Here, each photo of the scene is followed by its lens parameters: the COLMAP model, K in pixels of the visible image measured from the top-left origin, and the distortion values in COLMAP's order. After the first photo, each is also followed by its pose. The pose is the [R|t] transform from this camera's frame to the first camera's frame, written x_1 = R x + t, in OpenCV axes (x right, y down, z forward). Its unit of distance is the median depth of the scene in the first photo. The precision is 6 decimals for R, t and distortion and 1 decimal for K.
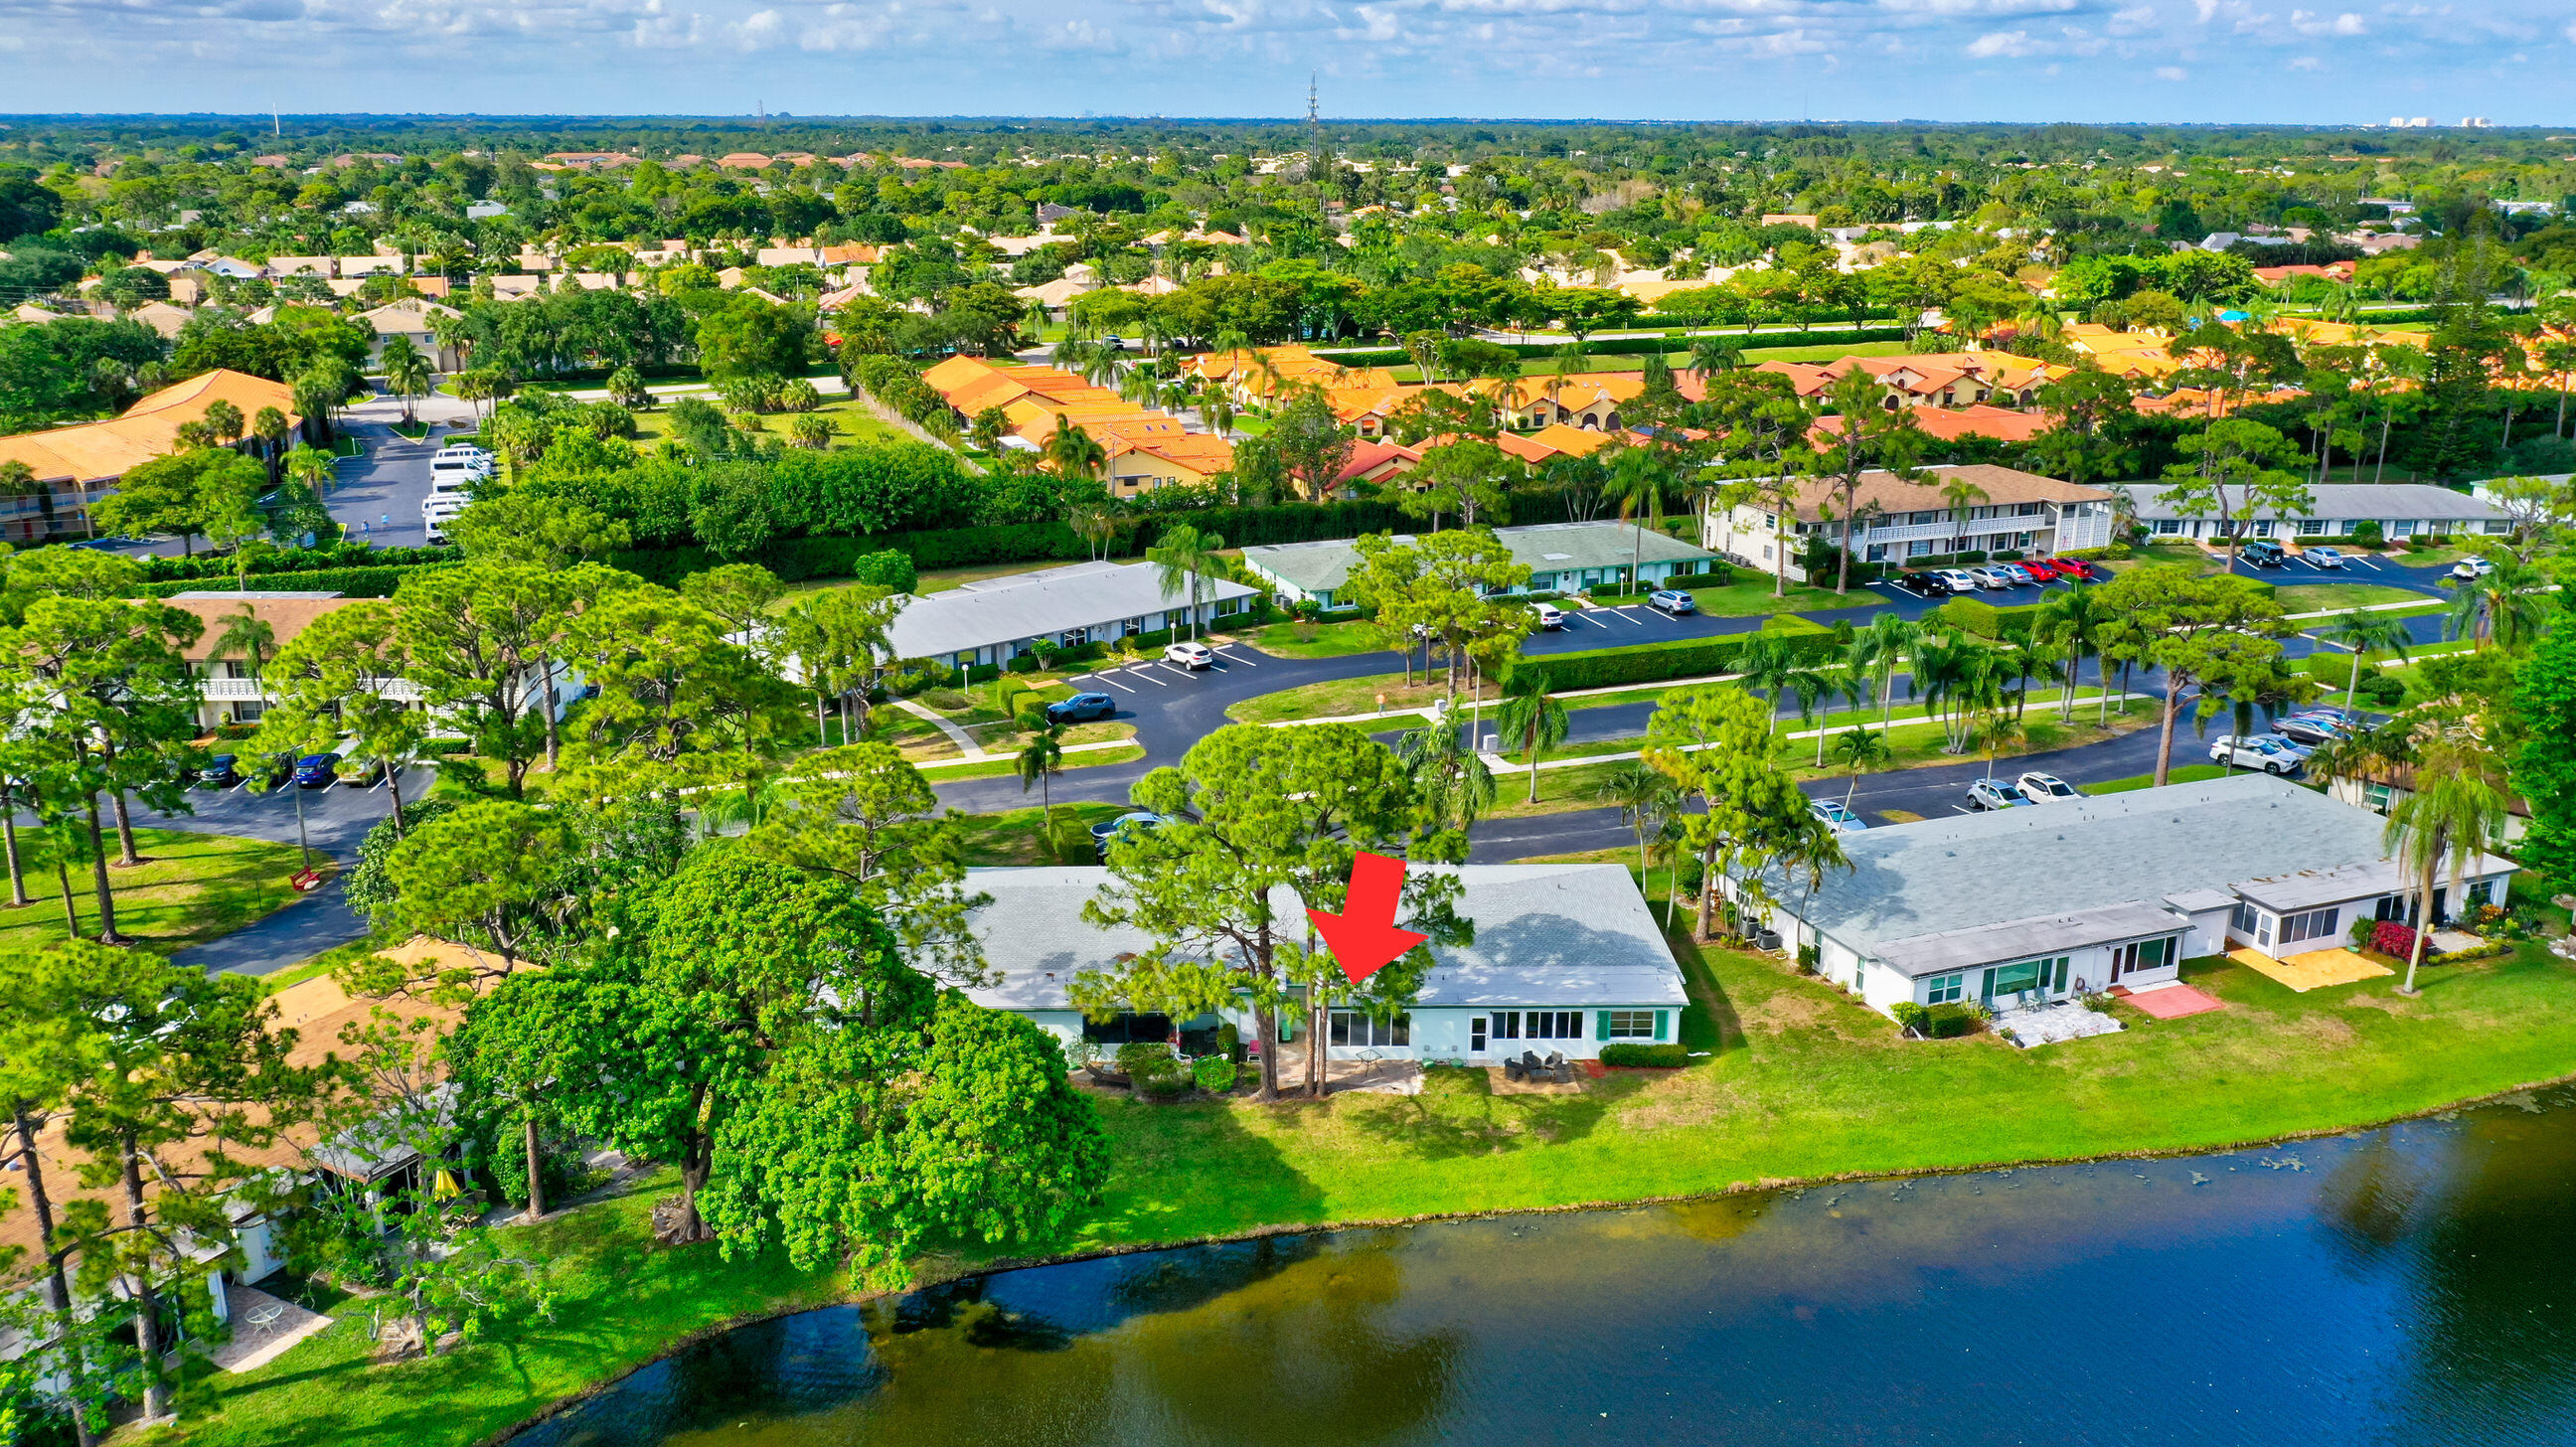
lens RADIAL K [[2046.7, 0, 1278.4], [0, 2046.7, 666.1], [0, 0, 1]] dist [-0.004800, 0.004230]
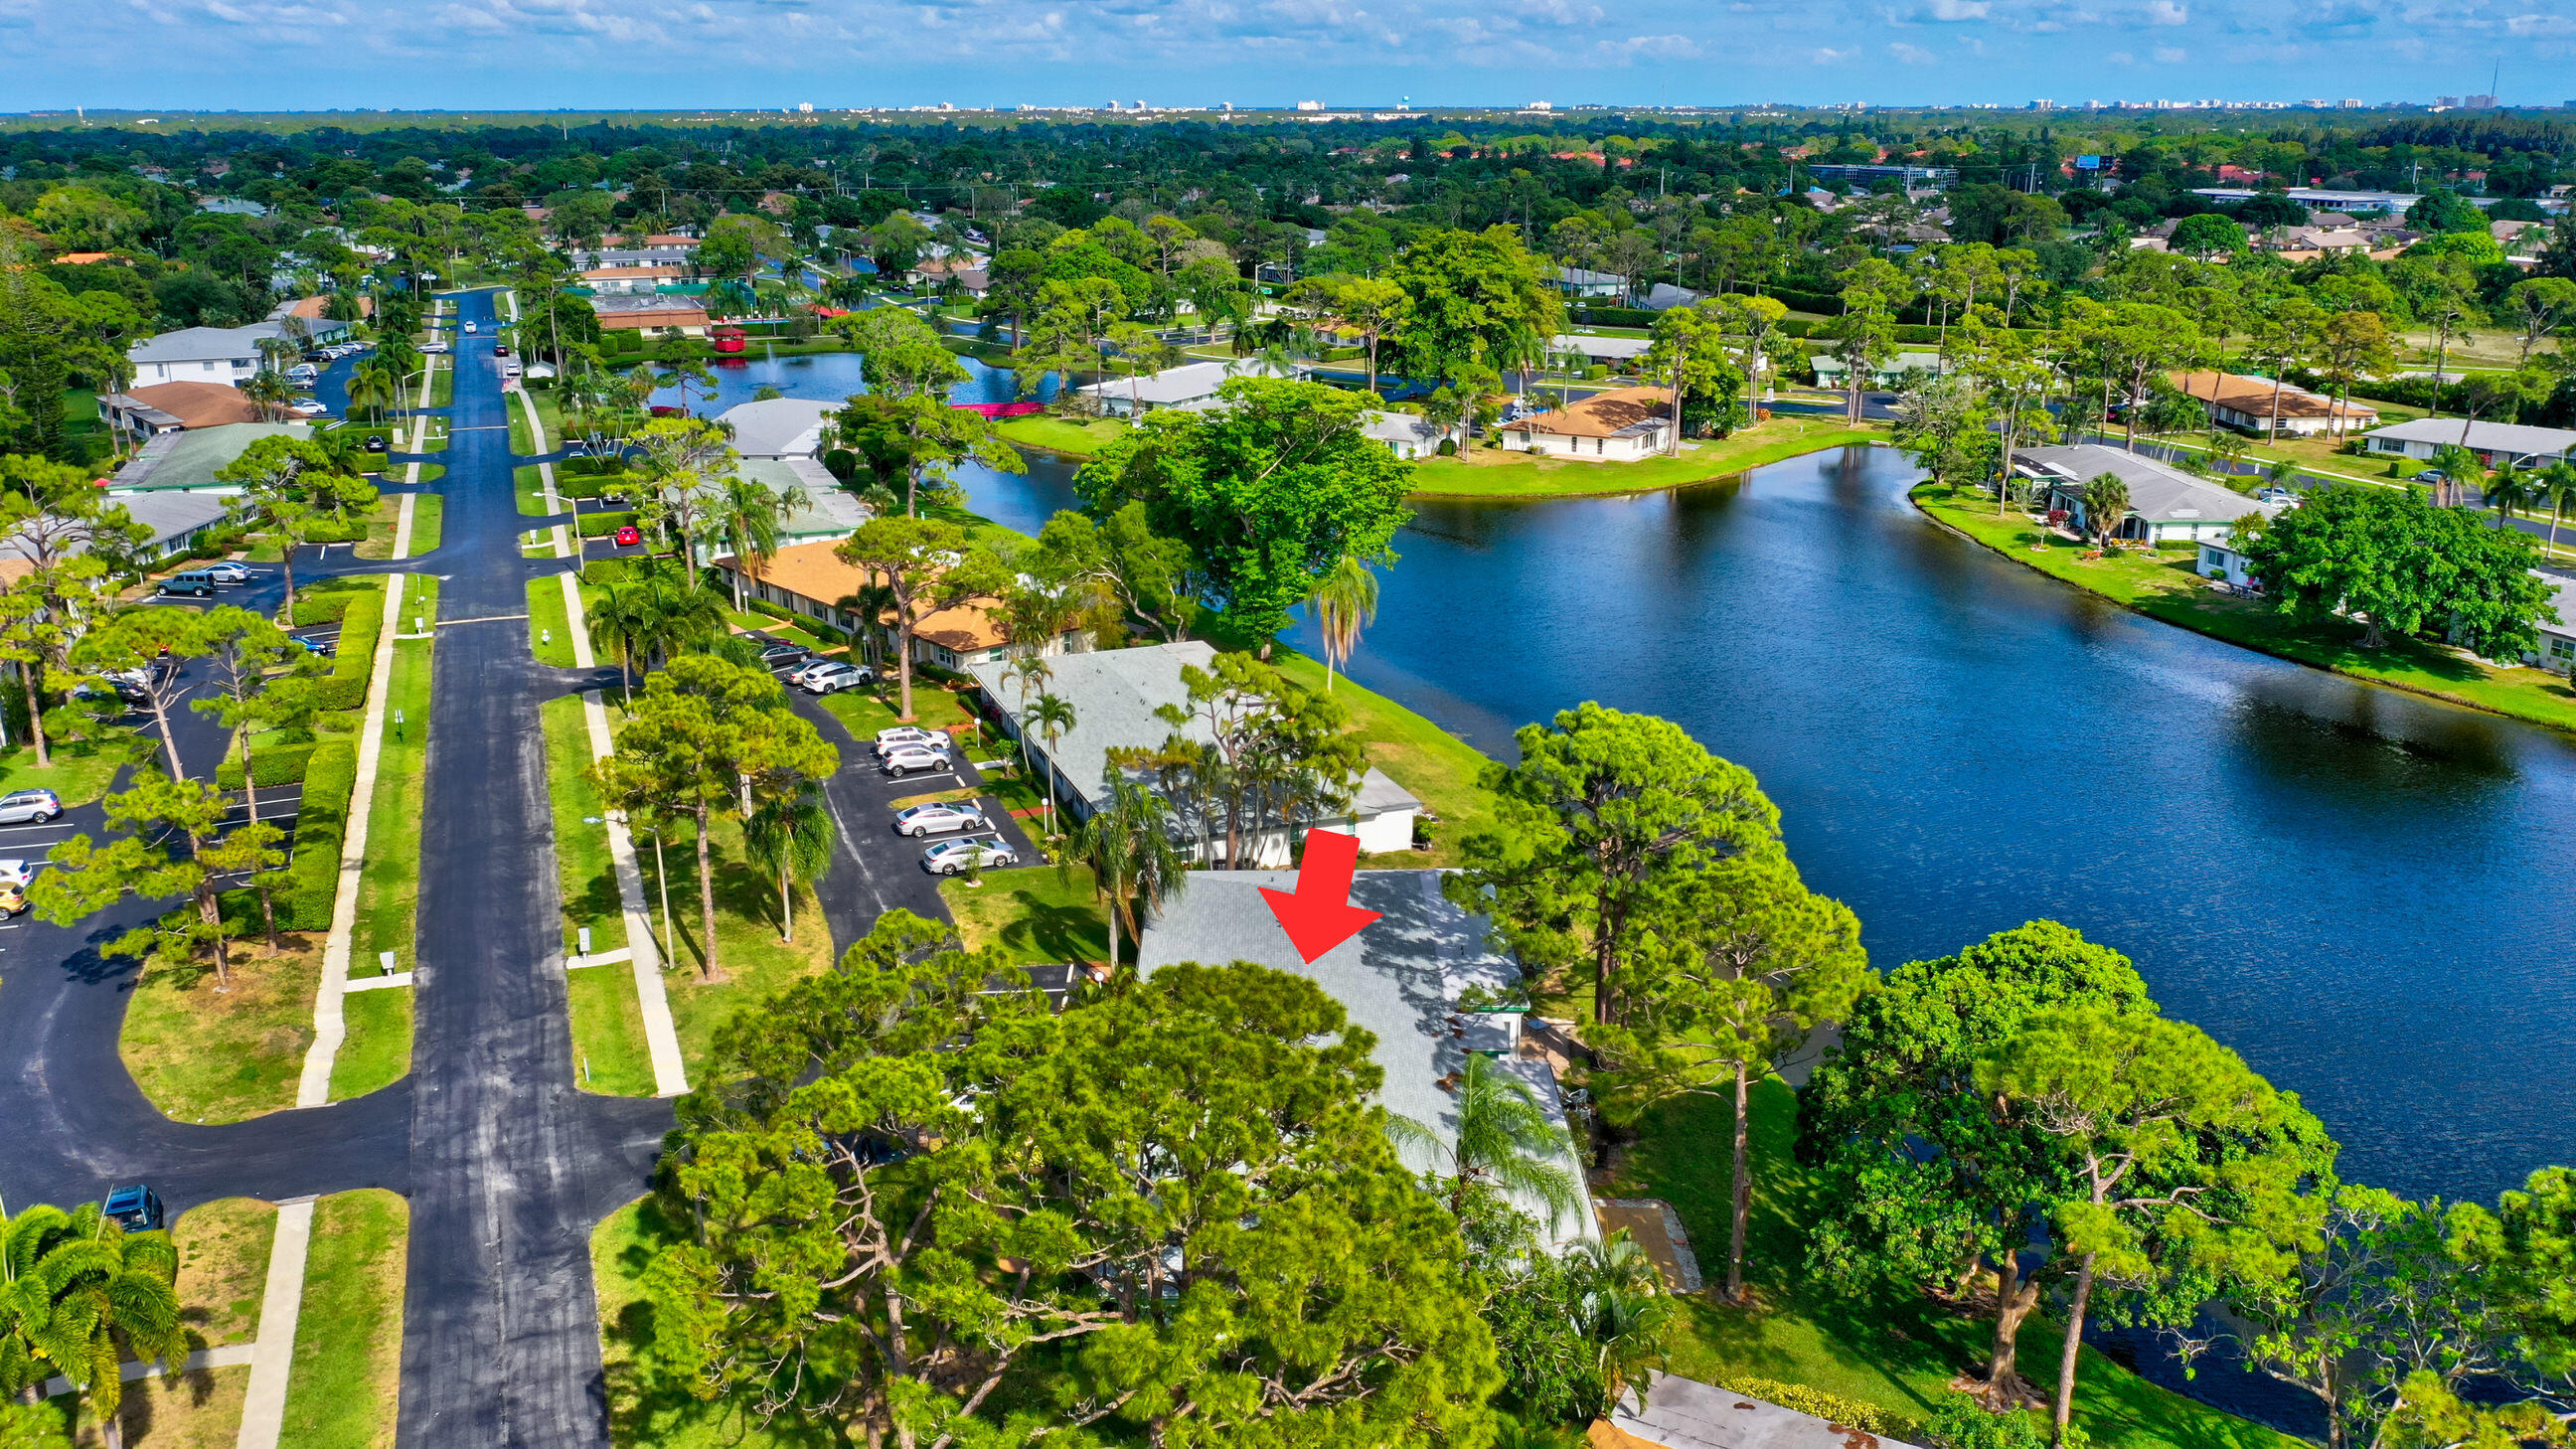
lens RADIAL K [[2046.8, 0, 1278.4], [0, 2046.8, 667.1], [0, 0, 1]] dist [-0.004800, 0.004230]
pose [[0.011649, -0.269935, 0.962808, -0.839344], [0.262312, 0.929977, 0.257556, -0.260677], [-0.964913, 0.249556, 0.081641, 0.917003]]
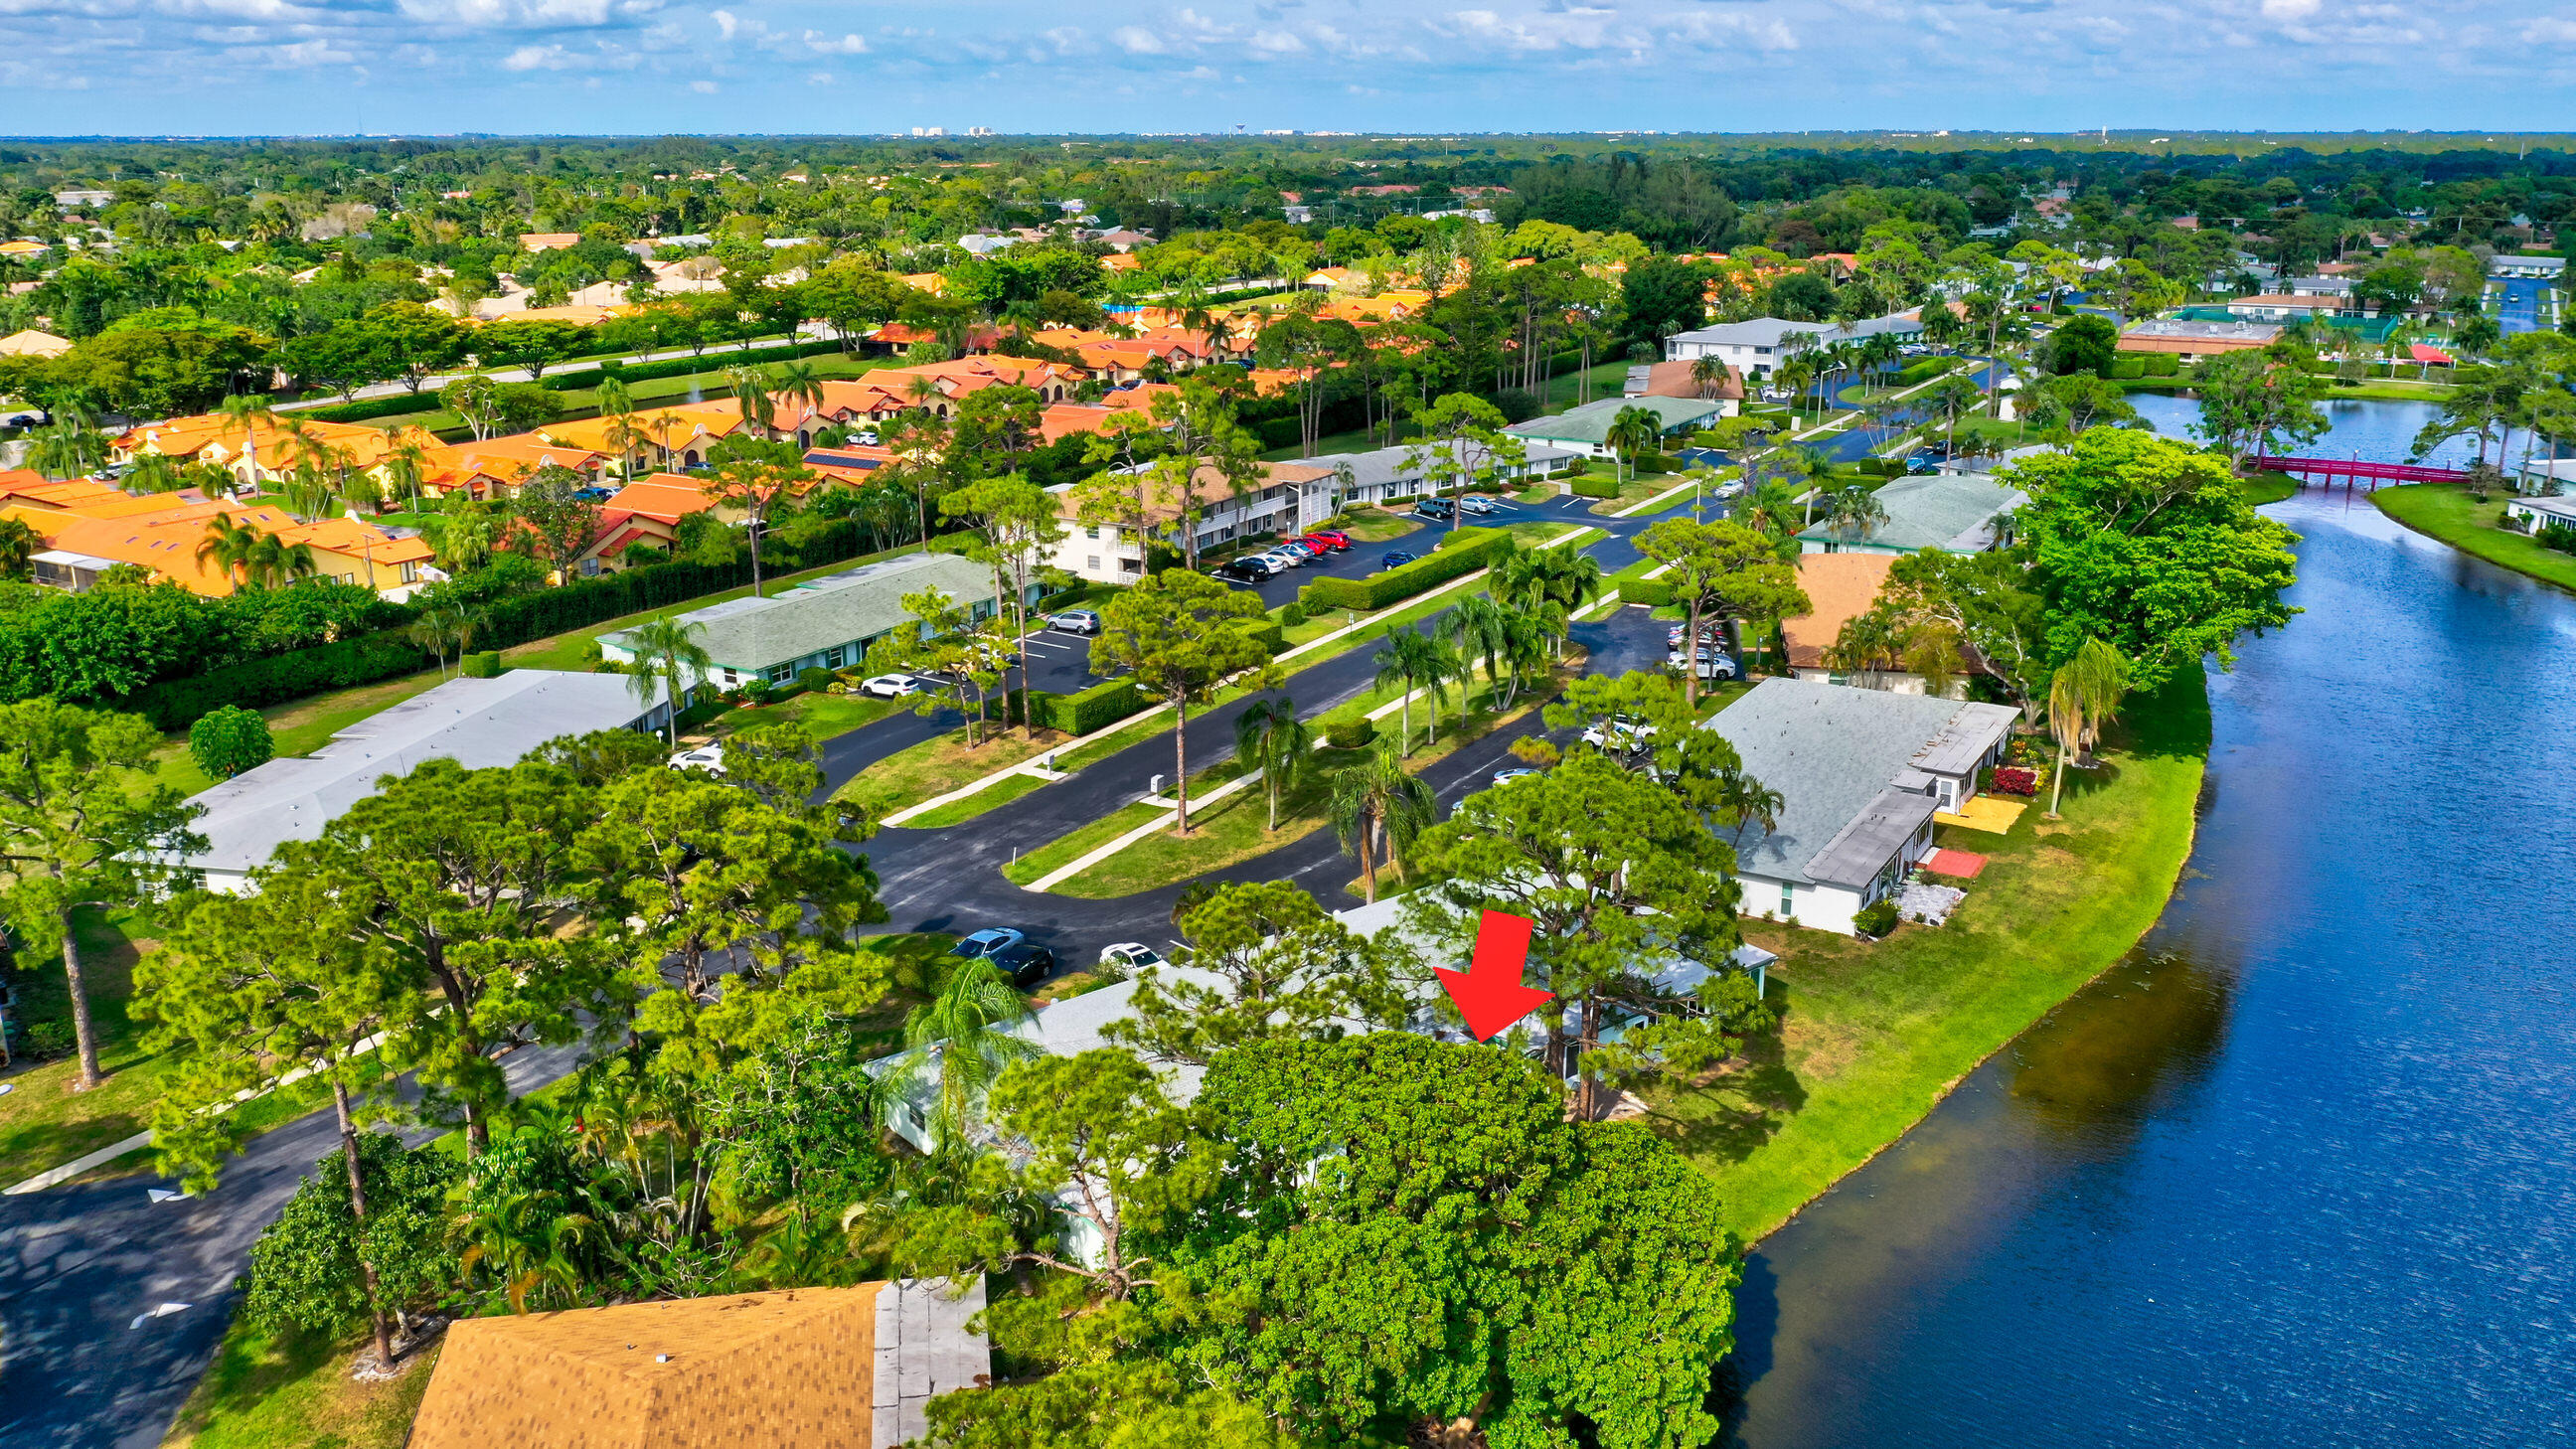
lens RADIAL K [[2046.8, 0, 1278.4], [0, 2046.8, 667.1], [0, 0, 1]] dist [-0.004800, 0.004230]
pose [[0.787717, -0.162930, 0.594101, -0.571711], [0.166268, 0.984831, 0.049632, -0.075745], [-0.593175, 0.059684, 0.802858, 0.262386]]
